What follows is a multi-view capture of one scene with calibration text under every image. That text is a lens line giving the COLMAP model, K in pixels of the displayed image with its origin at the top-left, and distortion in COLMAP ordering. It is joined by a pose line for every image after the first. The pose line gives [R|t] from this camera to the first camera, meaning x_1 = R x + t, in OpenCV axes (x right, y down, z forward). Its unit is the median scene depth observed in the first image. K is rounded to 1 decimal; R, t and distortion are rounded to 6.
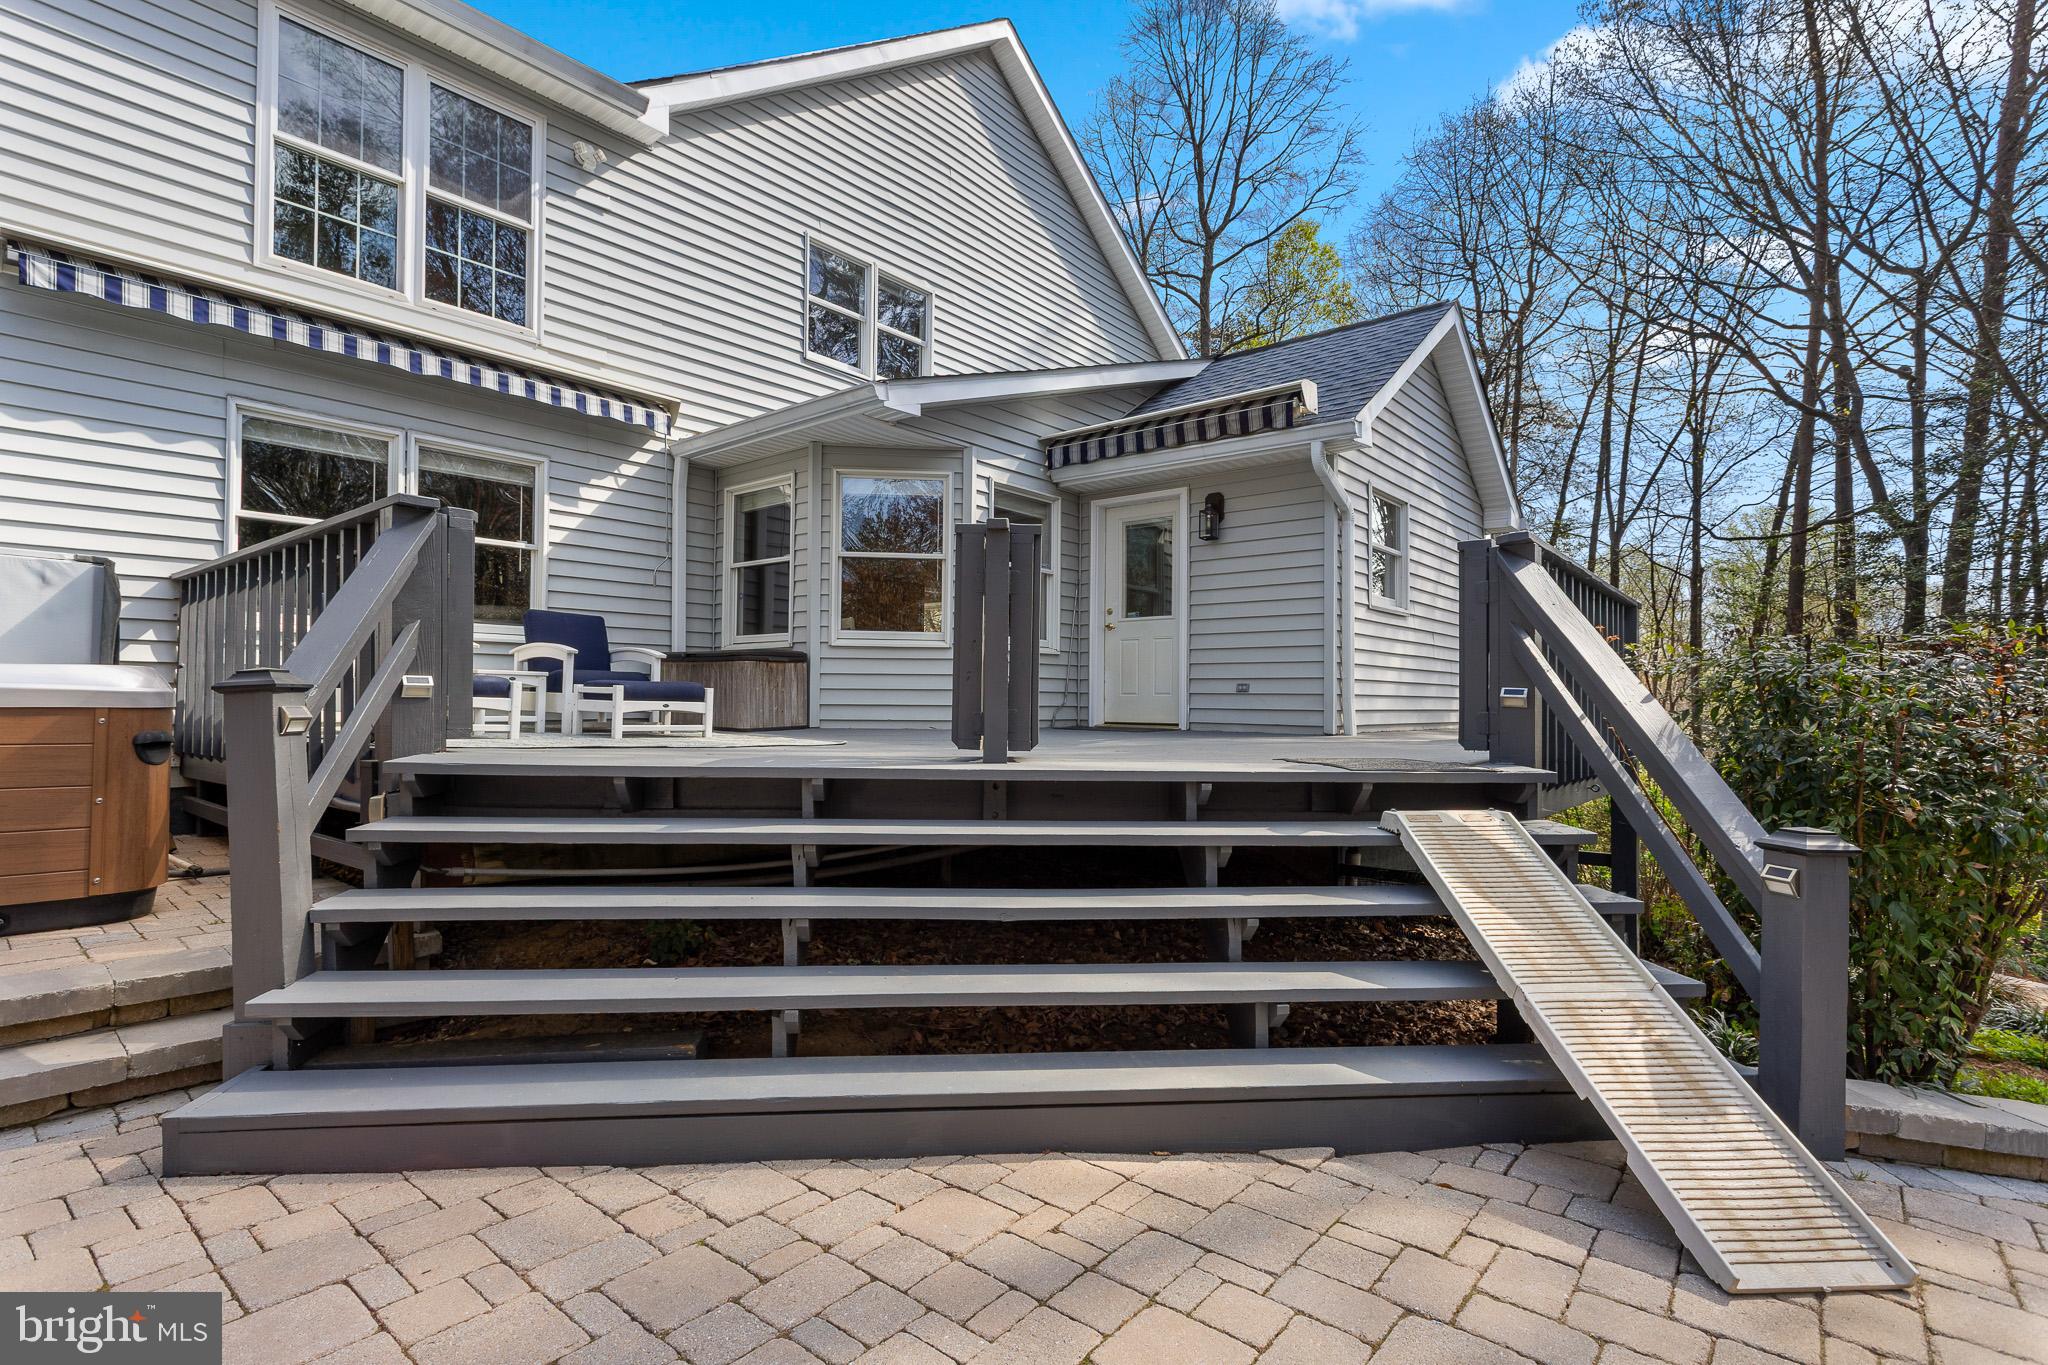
lens RADIAL K [[1004.2, 0, 1027.0], [0, 1004.2, 686.9], [0, 0, 1]] dist [-0.039634, 0.020233]
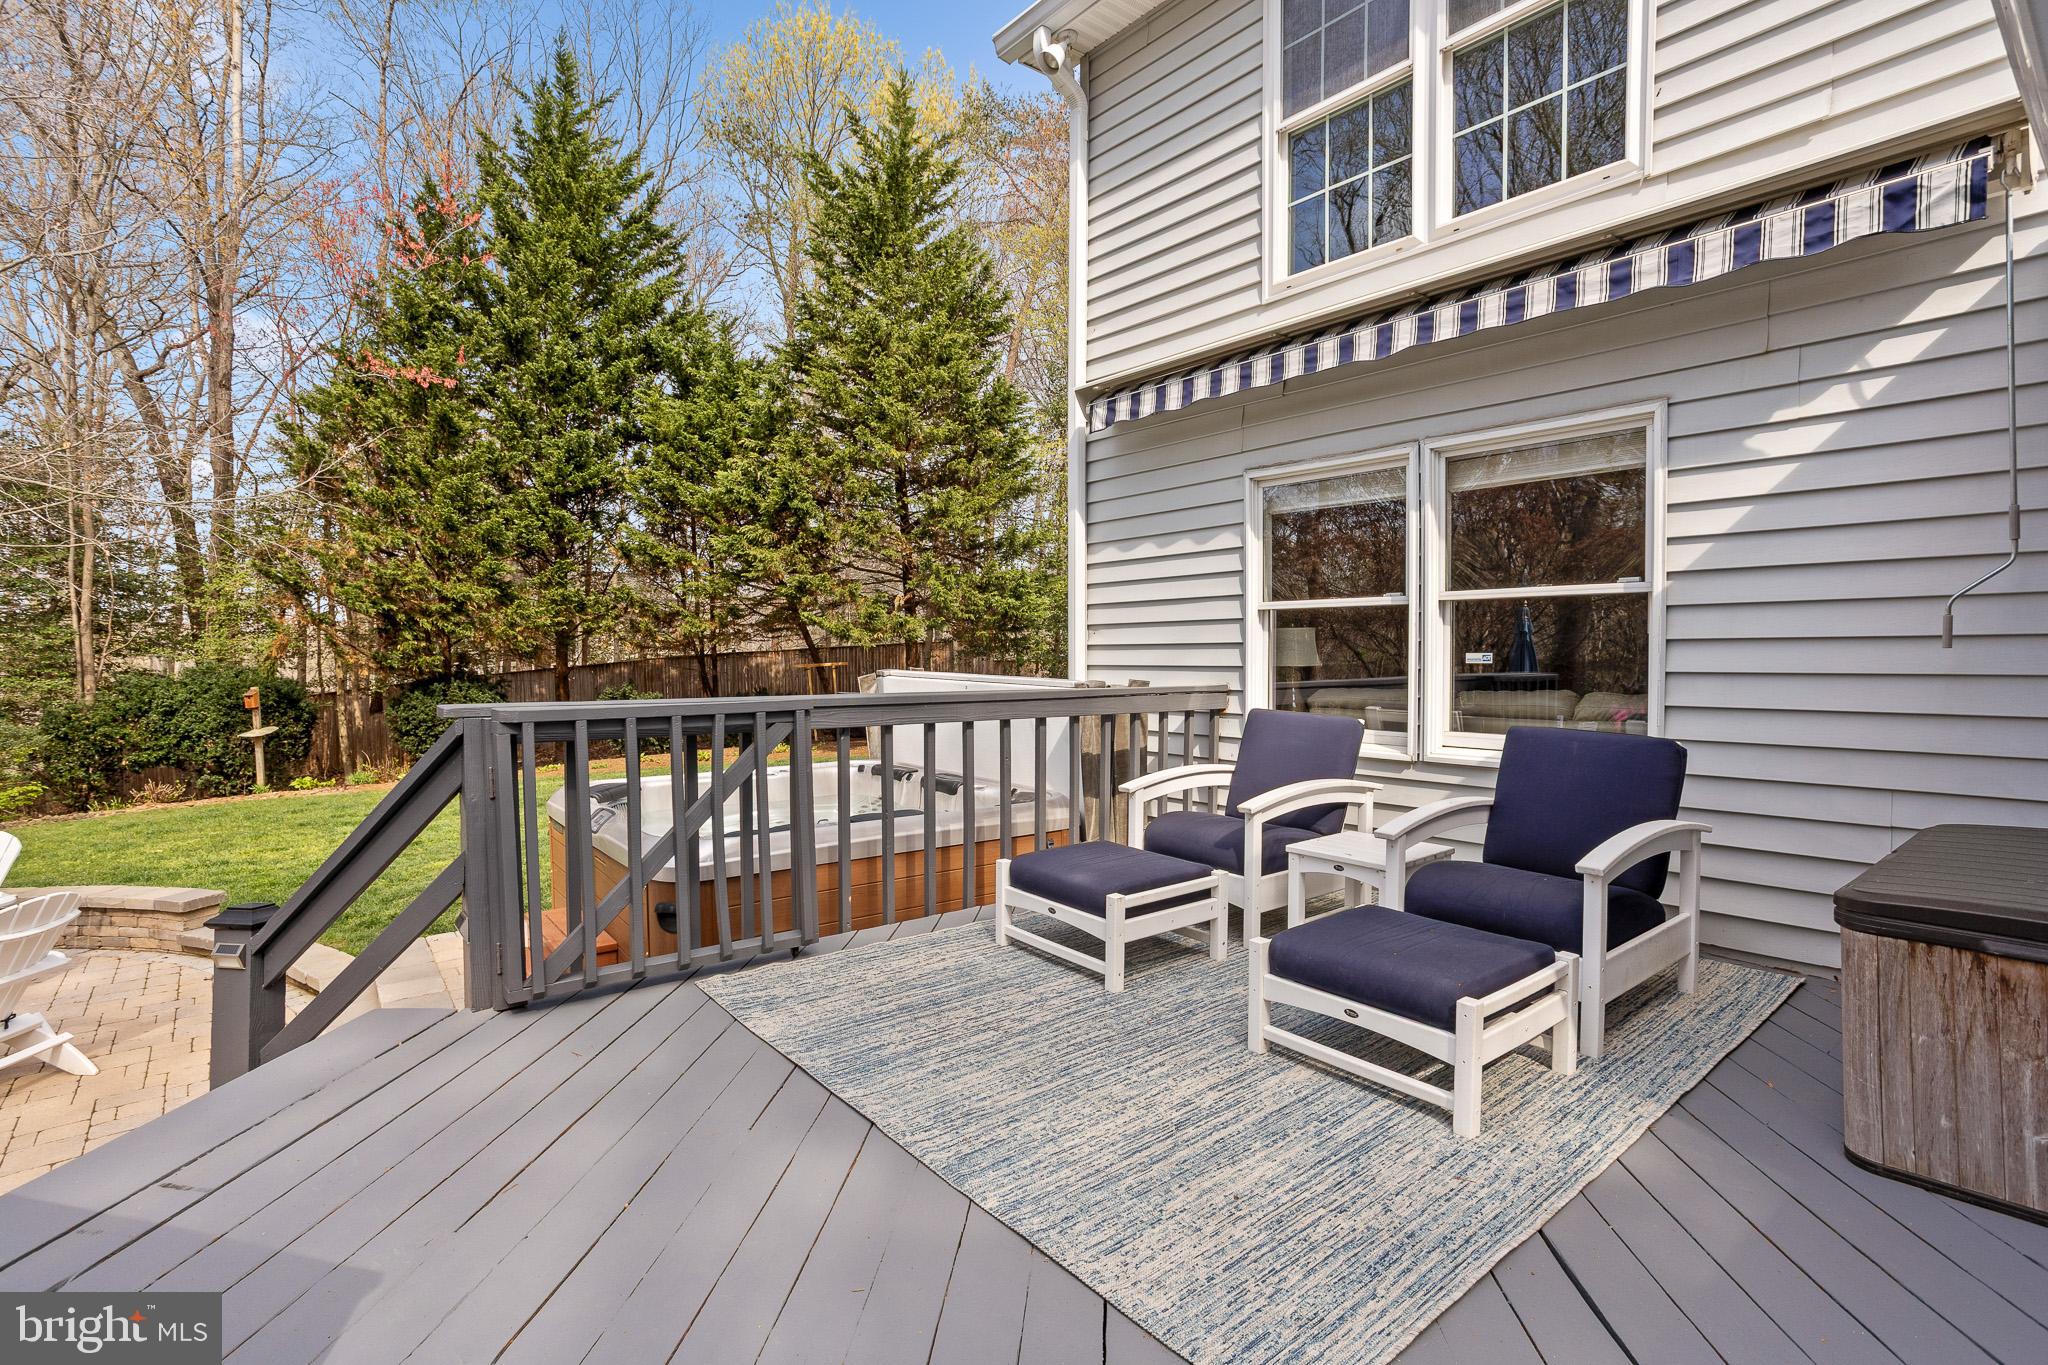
lens RADIAL K [[1004.2, 0, 1061.8], [0, 1004.2, 664.2], [0, 0, 1]] dist [-0.039634, 0.020233]
pose [[-0.206915, 0.013722, -0.978263, 0.063285], [0.019655, 0.999758, 0.009866, -0.124026], [0.978162, -0.017186, -0.207134, 0.903858]]
